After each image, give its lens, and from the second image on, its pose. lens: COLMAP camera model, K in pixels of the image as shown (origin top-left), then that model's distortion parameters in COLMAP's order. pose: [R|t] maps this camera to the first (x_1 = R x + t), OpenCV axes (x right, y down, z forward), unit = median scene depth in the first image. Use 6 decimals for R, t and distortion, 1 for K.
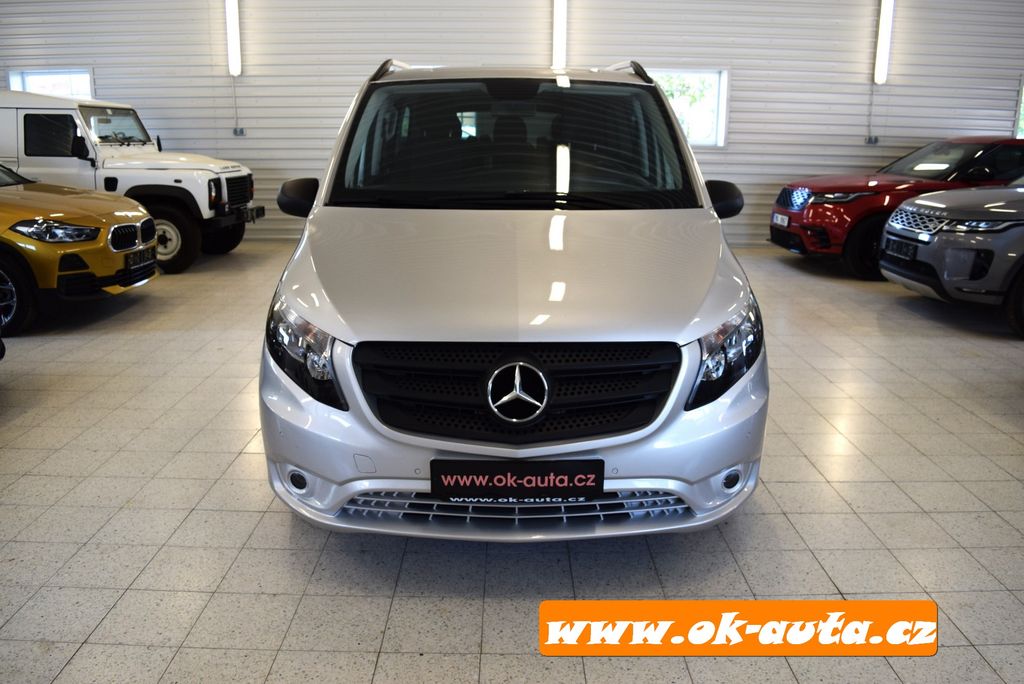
lens RADIAL K [[826.3, 0, 518.9], [0, 826.3, 339.2], [0, 0, 1]] dist [-0.087493, 0.011487]
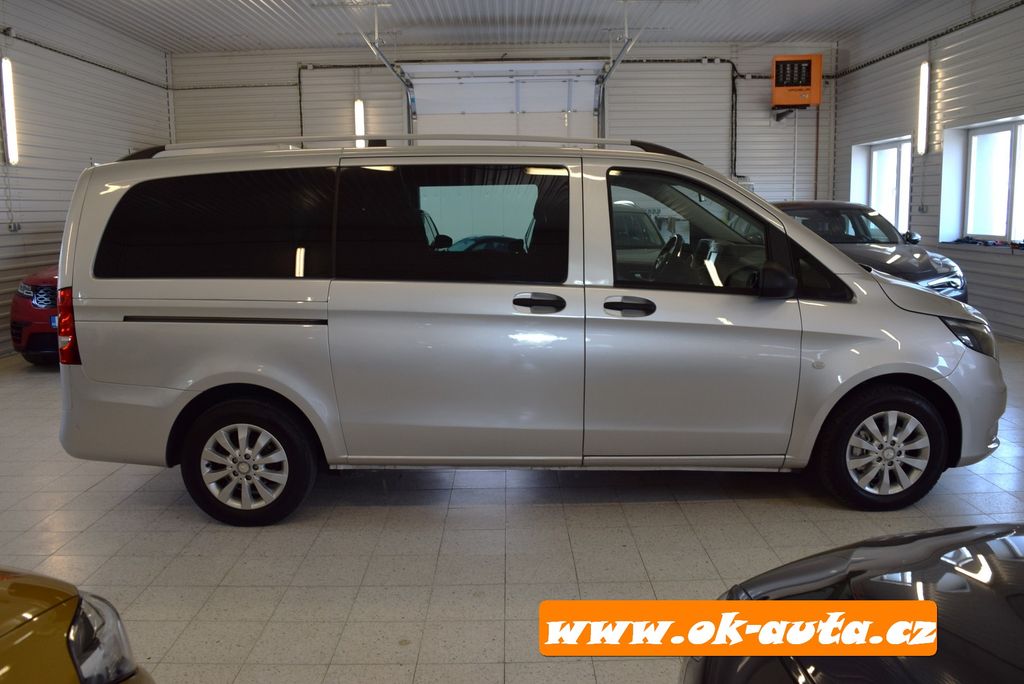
lens RADIAL K [[826.3, 0, 504.9], [0, 826.3, 338.0], [0, 0, 1]] dist [-0.087493, 0.011487]
pose [[-0.003906, -0.164948, 0.986294, -1.692935], [0.264058, 0.951124, 0.160112, -0.466919], [-0.964499, 0.261065, 0.039841, 1.733286]]
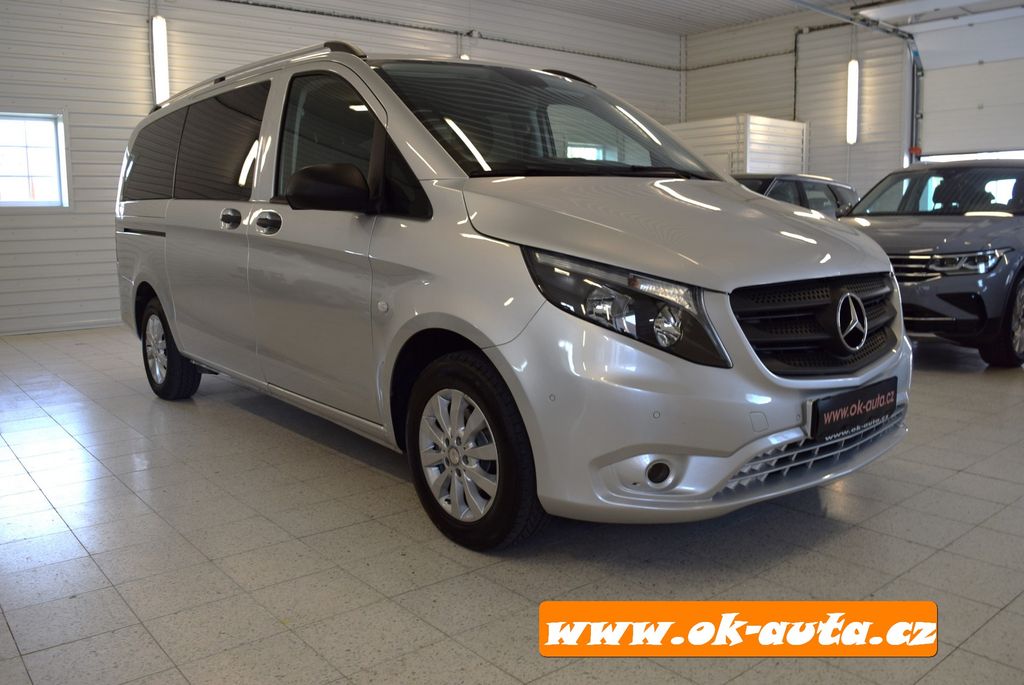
lens RADIAL K [[826.3, 0, 514.8], [0, 826.3, 346.2], [0, 0, 1]] dist [-0.087493, 0.011487]
pose [[0.767453, -0.117964, 0.630160, -0.864478], [0.182004, 0.982574, -0.037722, 0.050164], [-0.614729, 0.143642, 0.775549, 0.417101]]
